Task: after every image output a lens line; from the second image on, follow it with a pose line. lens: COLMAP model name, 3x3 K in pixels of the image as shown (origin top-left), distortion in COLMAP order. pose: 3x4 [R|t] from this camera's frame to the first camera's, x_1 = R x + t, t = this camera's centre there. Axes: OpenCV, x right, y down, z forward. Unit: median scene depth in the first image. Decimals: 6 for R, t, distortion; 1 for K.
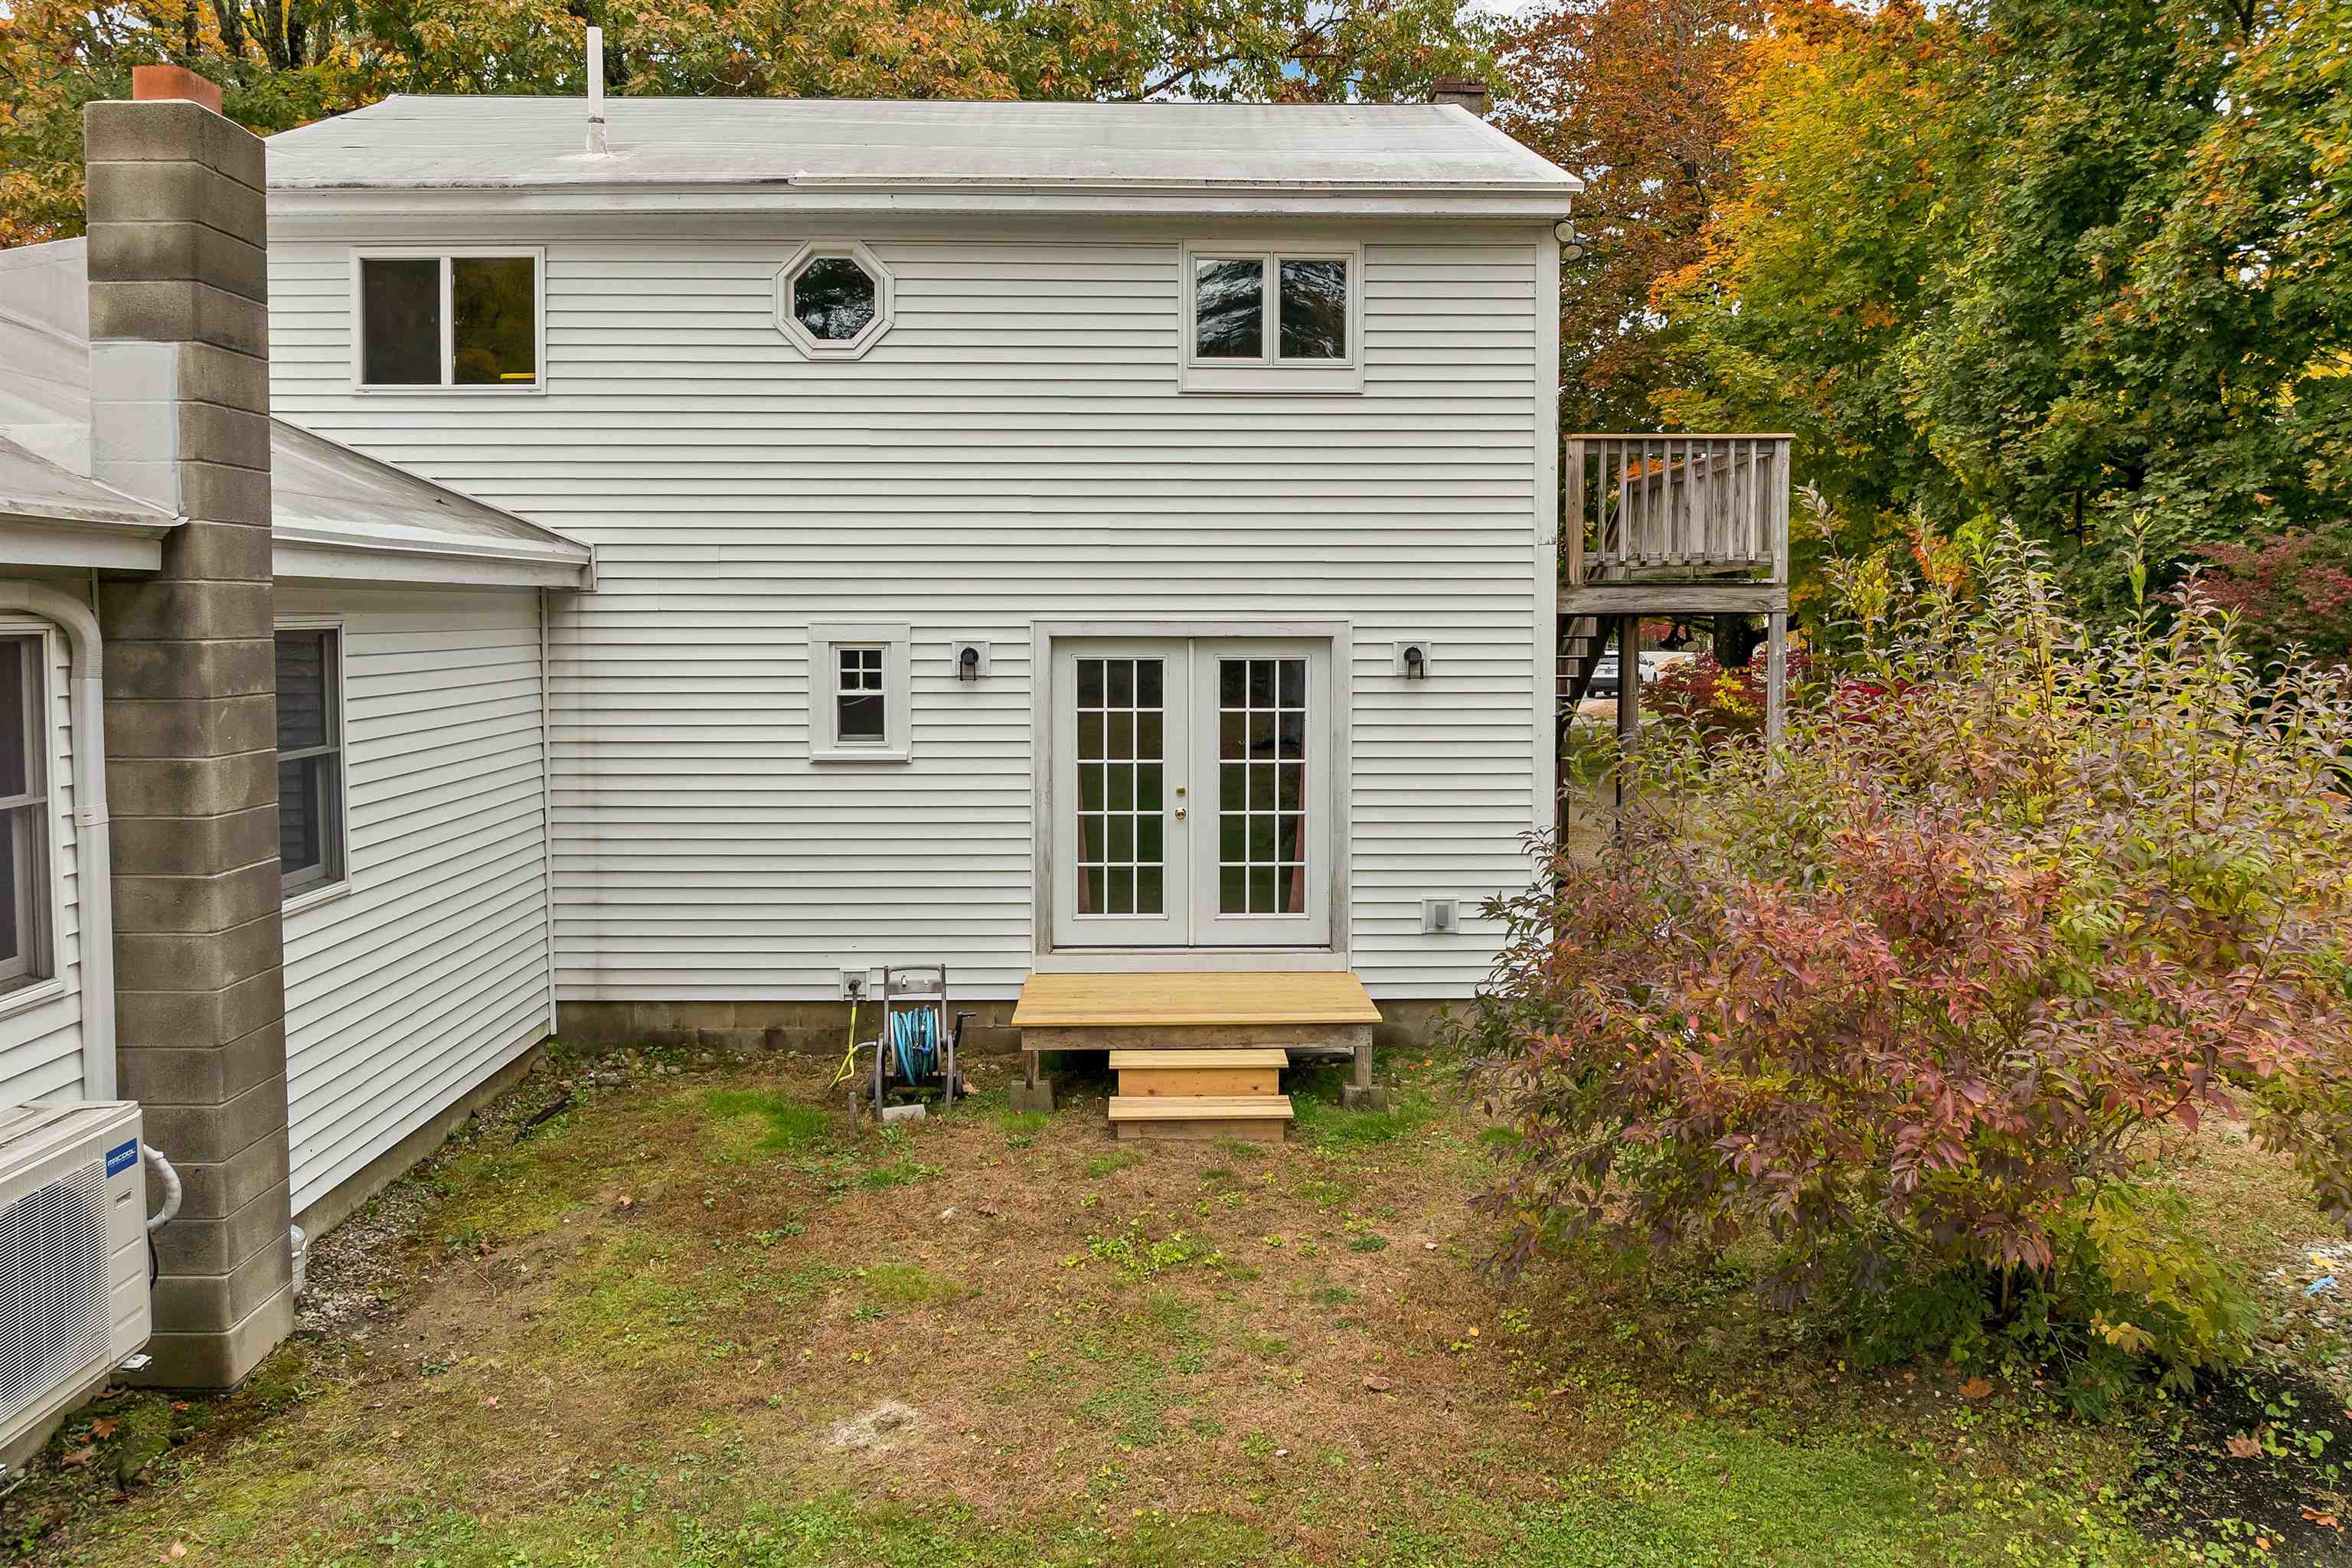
lens RADIAL K [[1710.8, 0, 1175.1], [0, 1710.8, 764.7], [0, 0, 1]] dist [-0.036320, 0.002264]
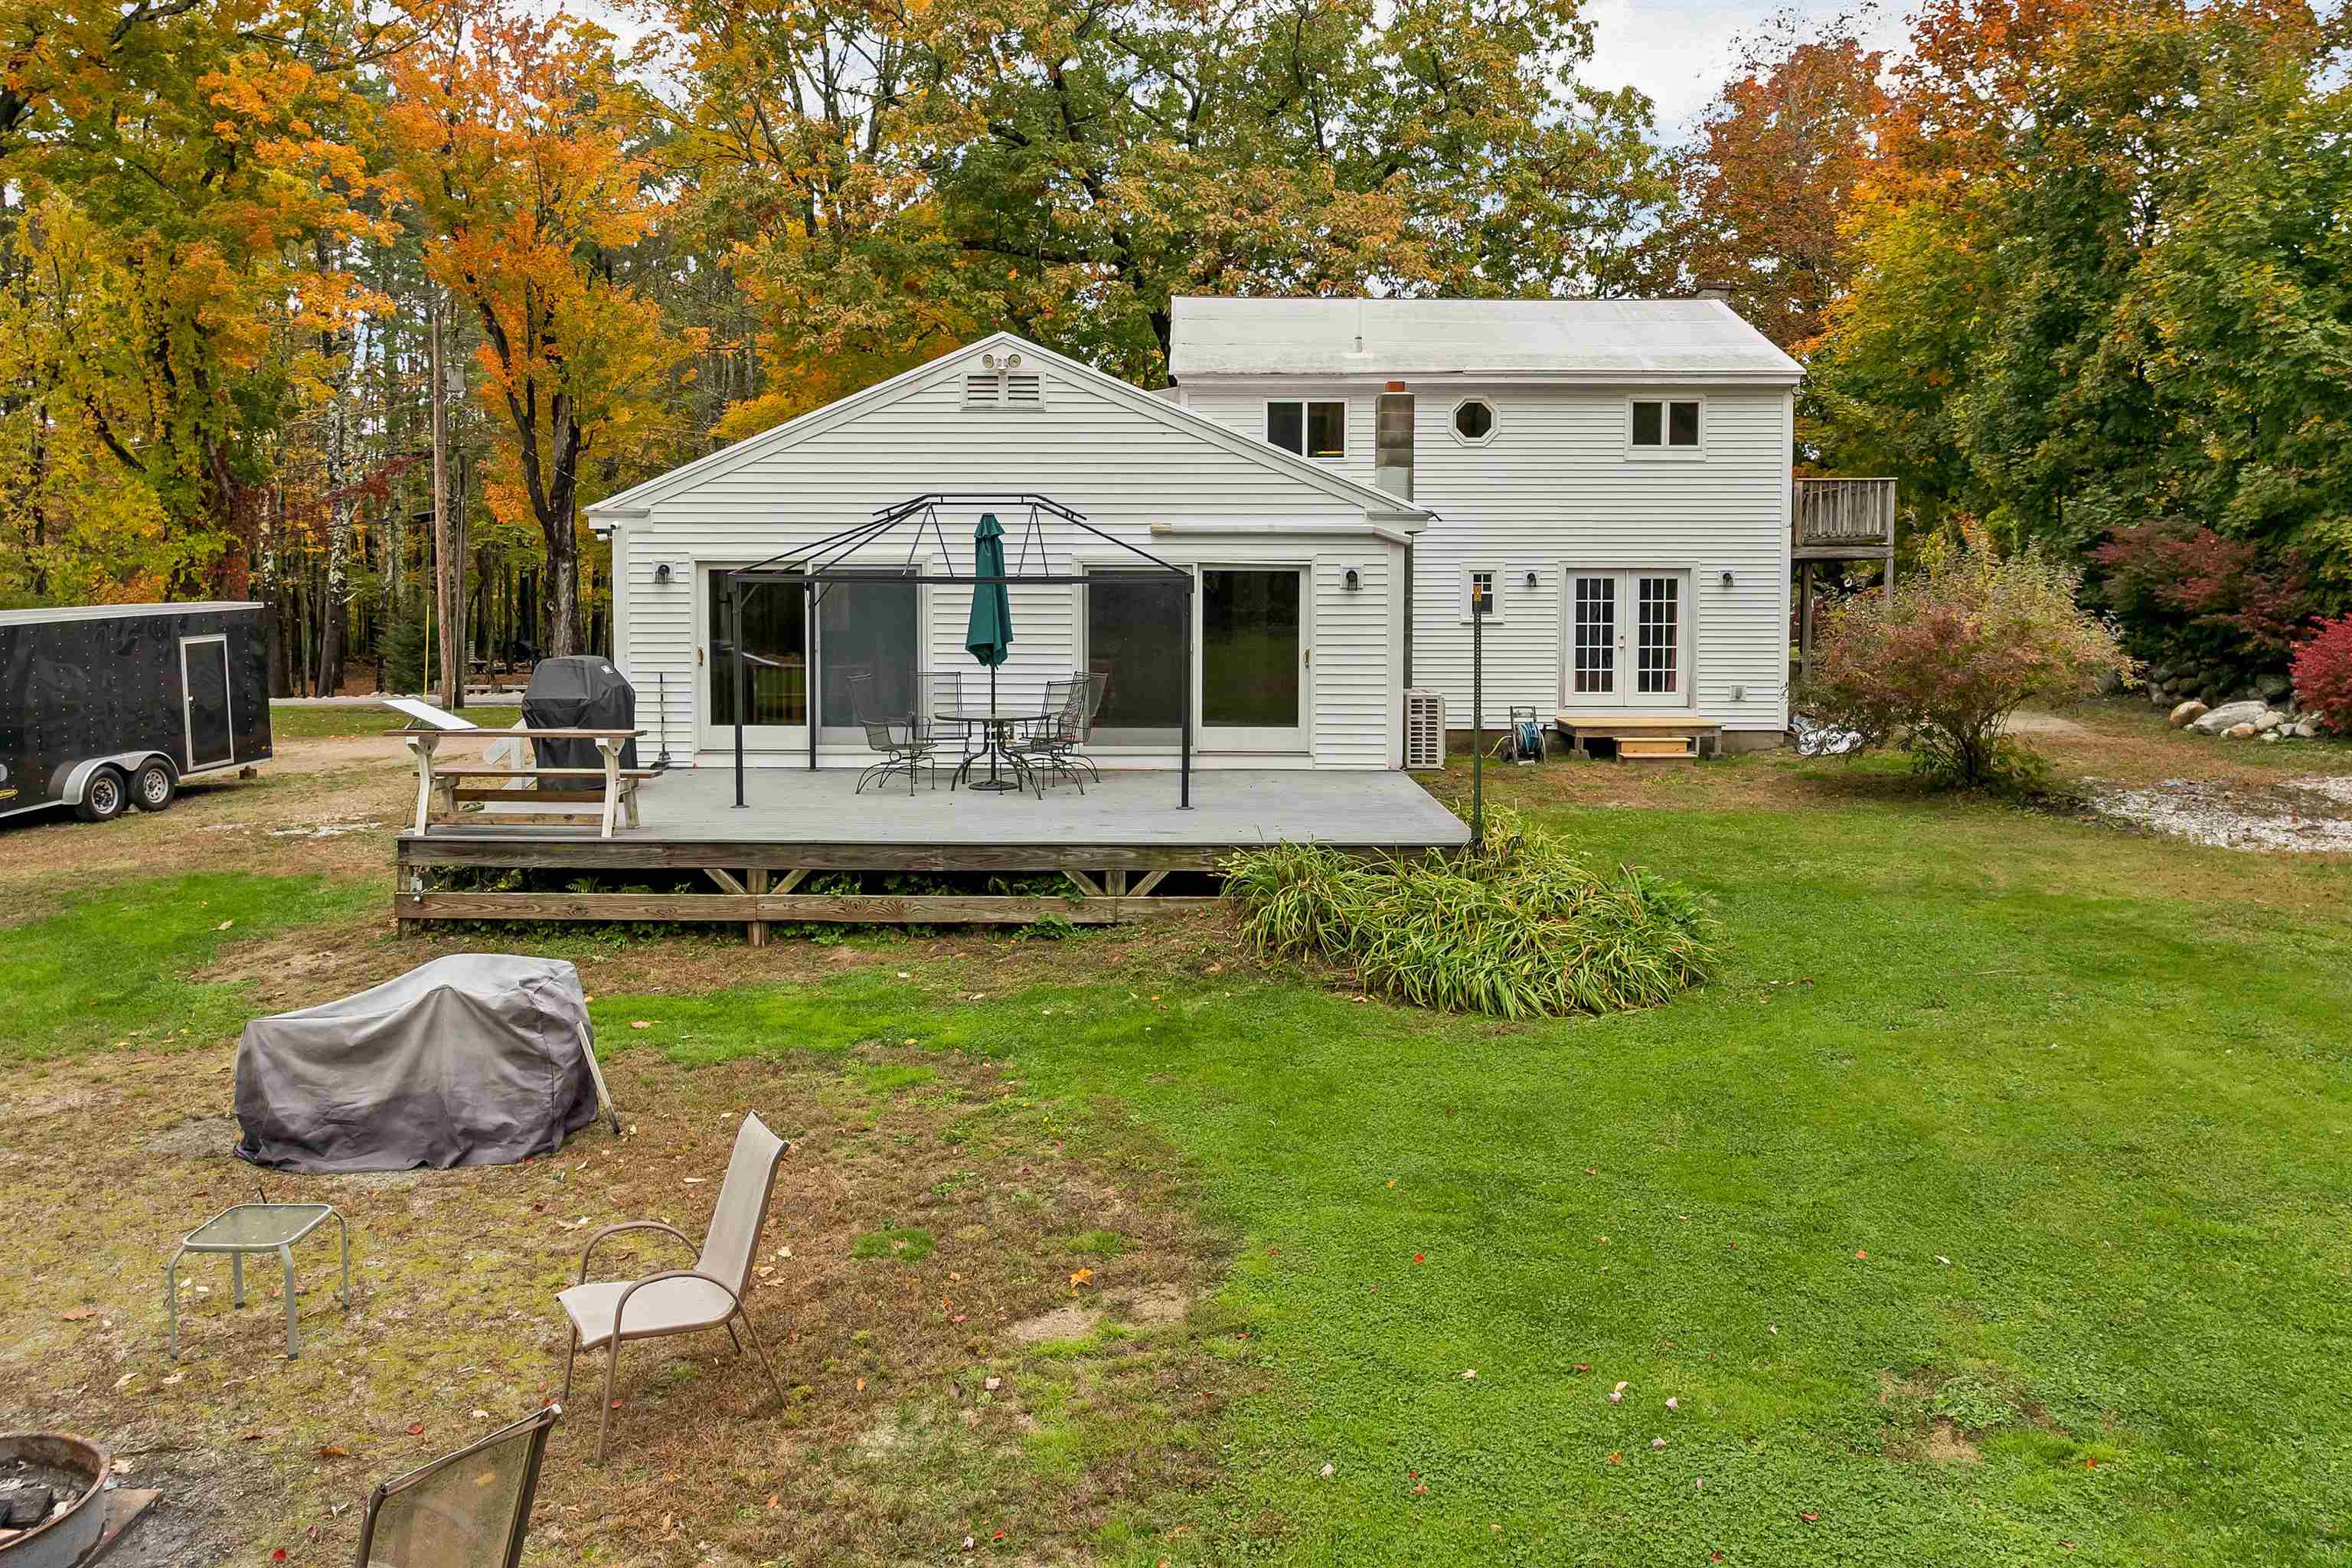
lens RADIAL K [[1710.8, 0, 1175.7], [0, 1710.8, 758.4], [0, 0, 1]] dist [-0.036320, 0.002264]
pose [[0.999438, 0.001602, -0.033472, -0.506873], [-0.001267, 0.999949, 0.010042, 0.153043], [0.033486, -0.009994, 0.999389, -1.263222]]
